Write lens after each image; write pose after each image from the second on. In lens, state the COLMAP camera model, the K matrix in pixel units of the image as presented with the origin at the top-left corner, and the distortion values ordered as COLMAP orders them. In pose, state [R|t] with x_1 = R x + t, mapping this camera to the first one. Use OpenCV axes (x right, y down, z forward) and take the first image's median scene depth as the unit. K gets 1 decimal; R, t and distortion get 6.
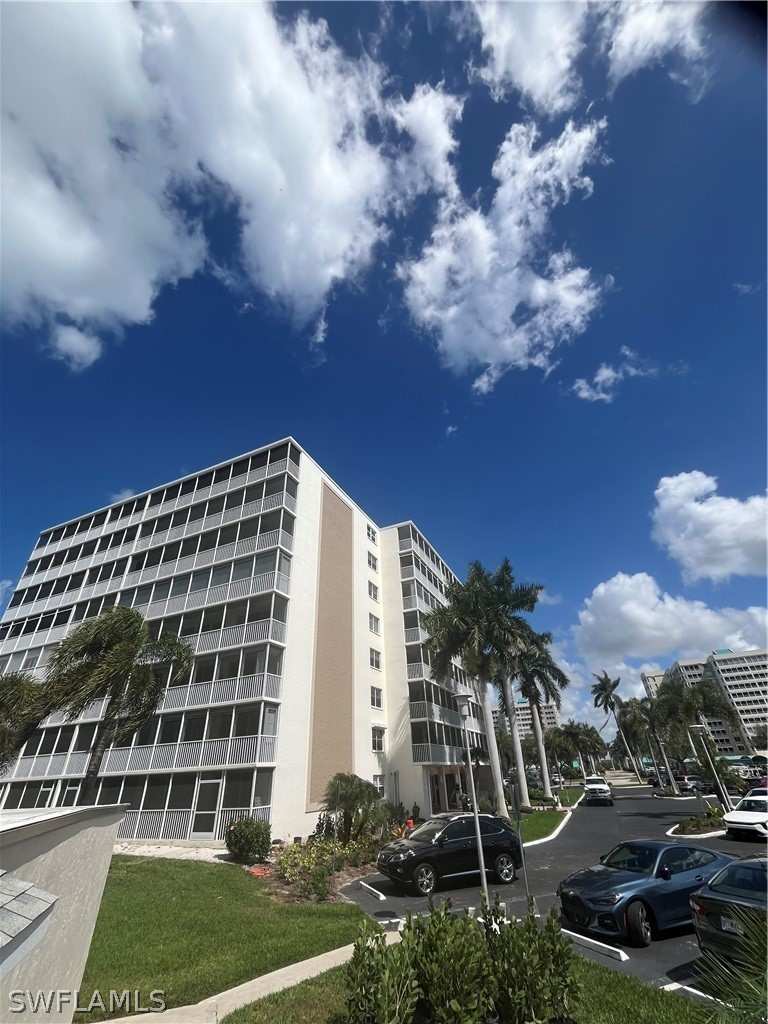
lens RADIAL K [[419.3, 0, 384.0], [0, 419.3, 512.0], [0, 0, 1]] dist [0.003399, 0.000221]
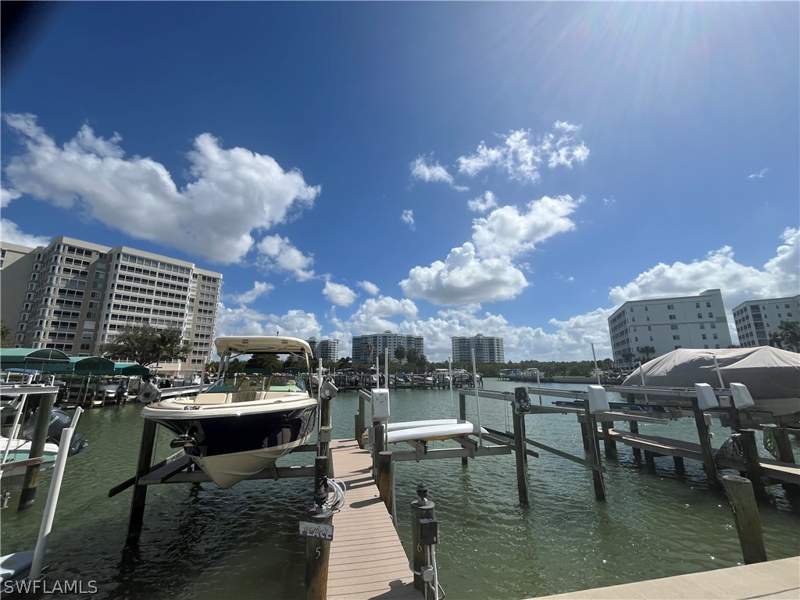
lens RADIAL K [[324.1, 0, 400.0], [0, 324.1, 300.0], [0, 0, 1]] dist [-0.000432, -0.000497]
pose [[0.169247, 0.258078, 0.951184, 0.343282], [-0.527019, 0.839234, -0.133929, 0.235795], [-0.832830, -0.478625, 0.278050, 0.386886]]
